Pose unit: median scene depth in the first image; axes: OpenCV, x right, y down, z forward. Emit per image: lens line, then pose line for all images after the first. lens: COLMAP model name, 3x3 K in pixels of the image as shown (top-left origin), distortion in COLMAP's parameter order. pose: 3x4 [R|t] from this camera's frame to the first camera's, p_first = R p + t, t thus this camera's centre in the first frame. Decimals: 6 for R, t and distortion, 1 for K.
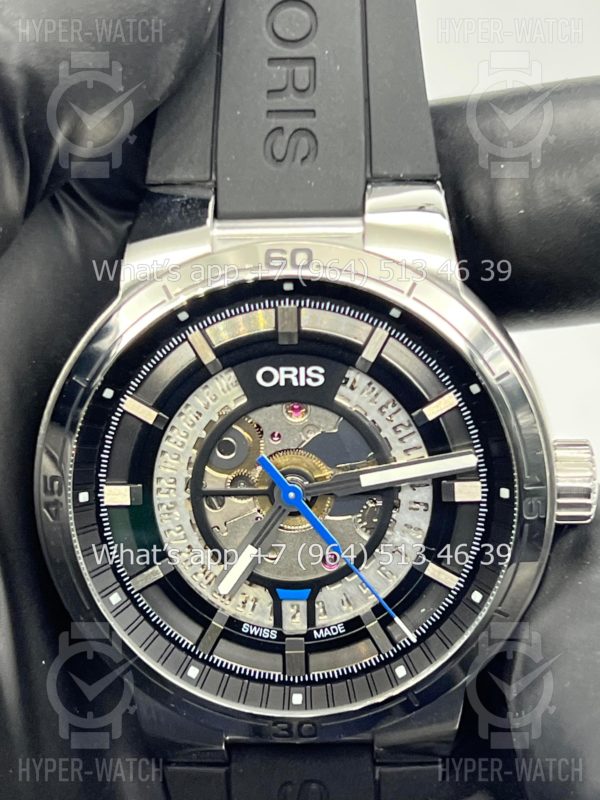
lens RADIAL K [[1891.2, 0, 301.9], [0, 1891.2, 396.9], [0, 0, 1]] dist [0.248680, 0.000000]
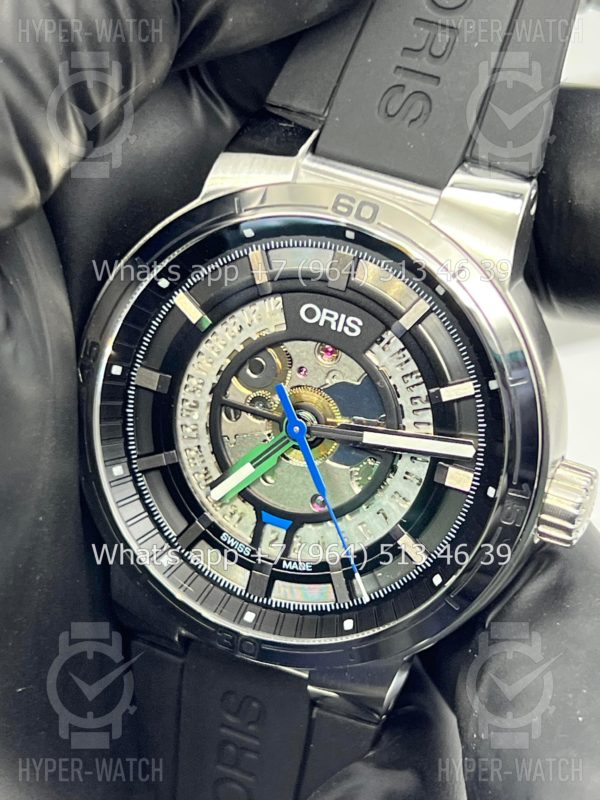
lens RADIAL K [[1891.2, 0, 301.2], [0, 1891.2, 404.7], [0, 0, 1]] dist [0.248680, 0.000000]
pose [[0.932052, 0.308090, -0.190682, 0.188376], [-0.301535, 0.951356, 0.063234, -0.026894], [0.200888, -0.001440, 0.979613, -0.015969]]
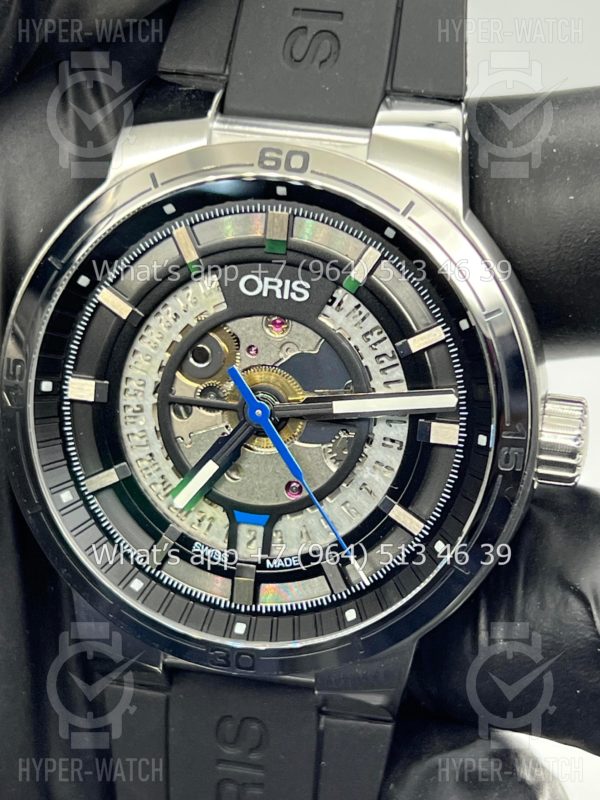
lens RADIAL K [[1891.2, 0, 306.0], [0, 1891.2, 400.8], [0, 0, 1]] dist [0.248680, 0.000000]
pose [[0.985654, 0.132865, -0.104083, 0.114076], [-0.133885, 0.990993, -0.002842, 0.045086], [0.102768, 0.016737, 0.994565, 0.062105]]
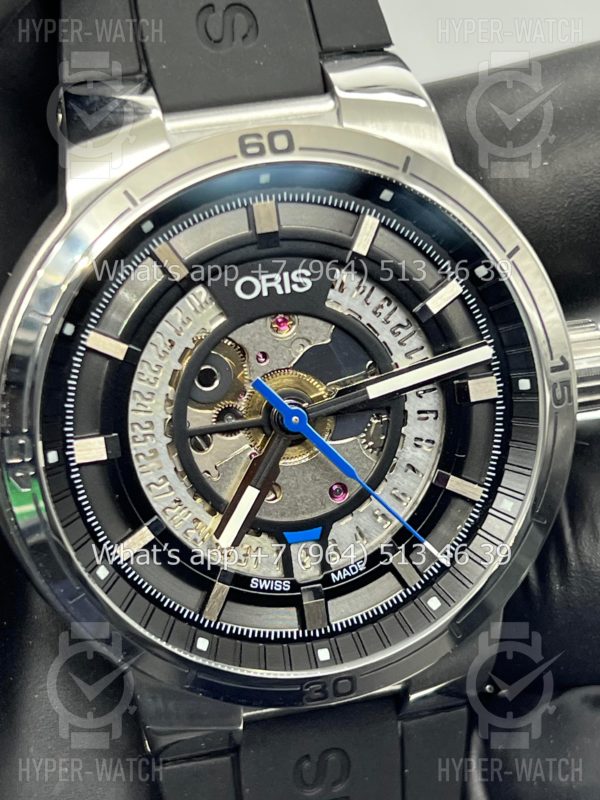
lens RADIAL K [[1891.2, 0, 299.6], [0, 1891.2, 398.4], [0, 0, 1]] dist [0.248680, 0.000000]
pose [[0.956761, -0.132012, 0.259195, -0.223927], [0.140743, 0.989927, -0.015337, 0.055226], [-0.254560, 0.051154, 0.965703, 0.160756]]
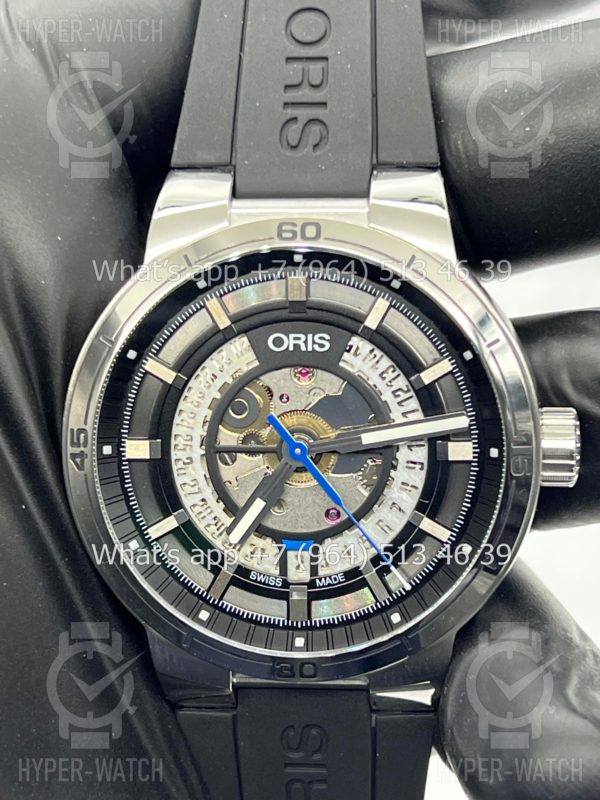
lens RADIAL K [[1891.2, 0, 296.8], [0, 1891.2, 405.4], [0, 0, 1]] dist [0.248680, 0.000000]
pose [[0.999589, 0.019756, -0.020763, 0.015851], [-0.020866, 0.998285, -0.054698, 0.084154], [0.019647, 0.055109, 0.998287, -0.084404]]
